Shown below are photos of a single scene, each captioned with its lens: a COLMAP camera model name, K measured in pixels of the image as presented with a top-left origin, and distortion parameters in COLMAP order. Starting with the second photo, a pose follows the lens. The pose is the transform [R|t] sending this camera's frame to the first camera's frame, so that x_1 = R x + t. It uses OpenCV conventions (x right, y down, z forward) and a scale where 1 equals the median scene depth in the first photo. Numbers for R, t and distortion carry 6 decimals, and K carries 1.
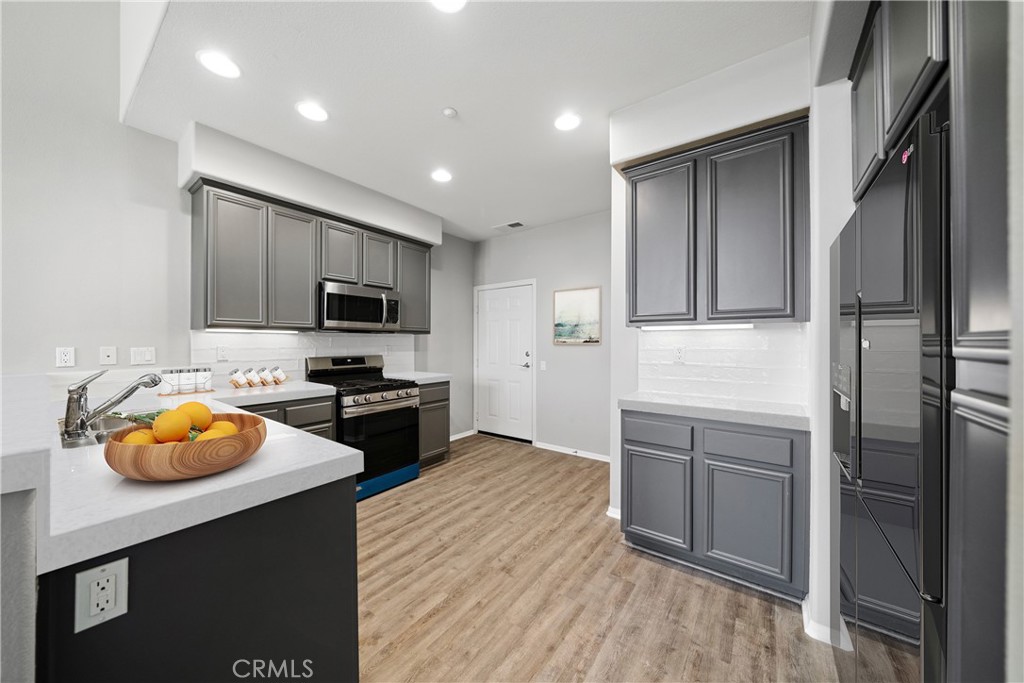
lens RADIAL K [[354.7, 0, 512.6], [0, 354.7, 343.4], [0, 0, 1]] dist [-0.000254, -0.000517]
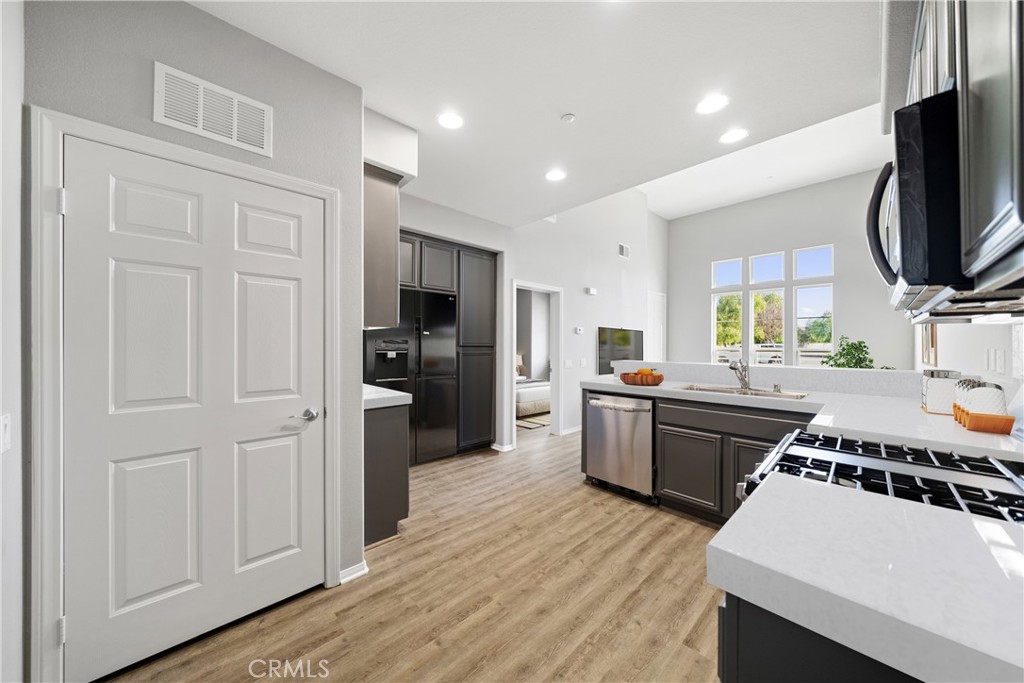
lens RADIAL K [[354.7, 0, 499.5], [0, 354.7, 345.8], [0, 0, 1]] dist [-0.000254, -0.000517]
pose [[-0.977941, -0.006251, 0.208788, -0.145287], [-0.005408, 0.999975, 0.004609, 0.000133], [-0.208812, 0.003378, -0.977950, 1.523394]]
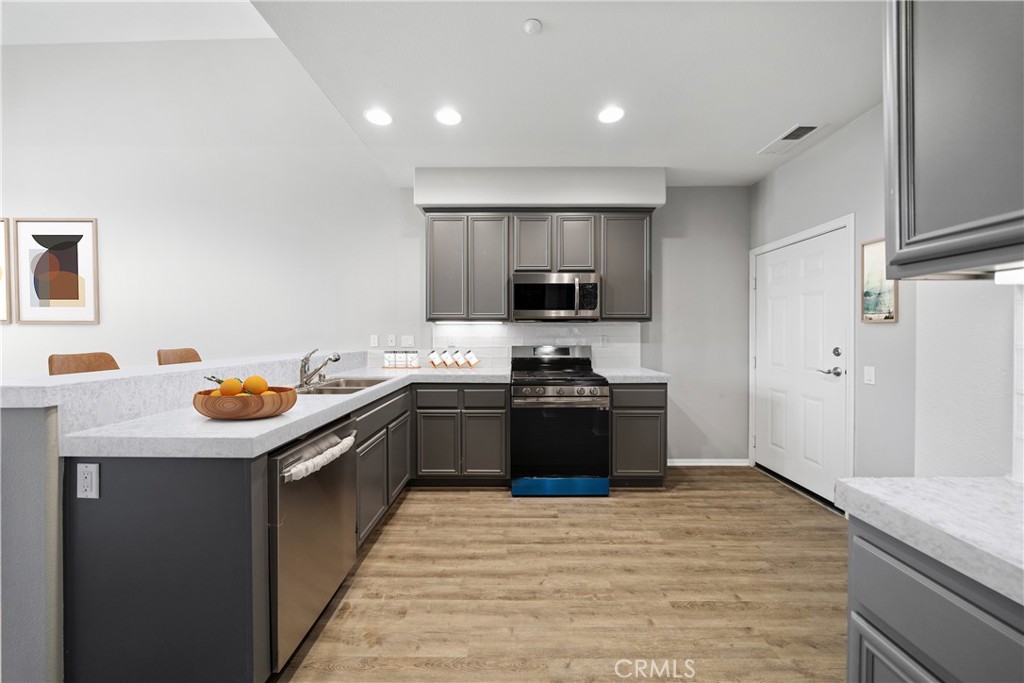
lens RADIAL K [[354.7, 0, 507.2], [0, 354.7, 334.1], [0, 0, 1]] dist [-0.000254, -0.000517]
pose [[0.578618, -0.000105, -0.815599, 0.306147], [-0.002530, 0.999995, -0.001923, 0.006426], [0.815595, 0.003176, 0.578615, 0.383819]]
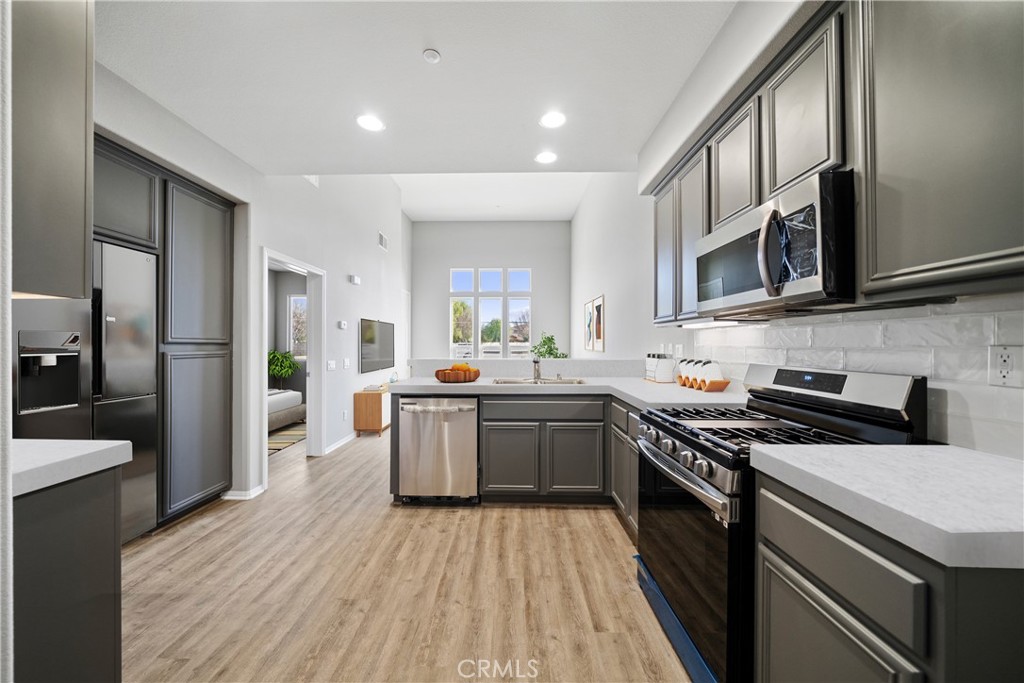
lens RADIAL K [[354.7, 0, 511.8], [0, 354.7, 344.6], [0, 0, 1]] dist [-0.000254, -0.000517]
pose [[-0.821234, -0.003475, -0.570580, 0.102876], [-0.004304, 0.999991, 0.000104, 0.008116], [0.570575, 0.002541, -0.821242, 1.324692]]
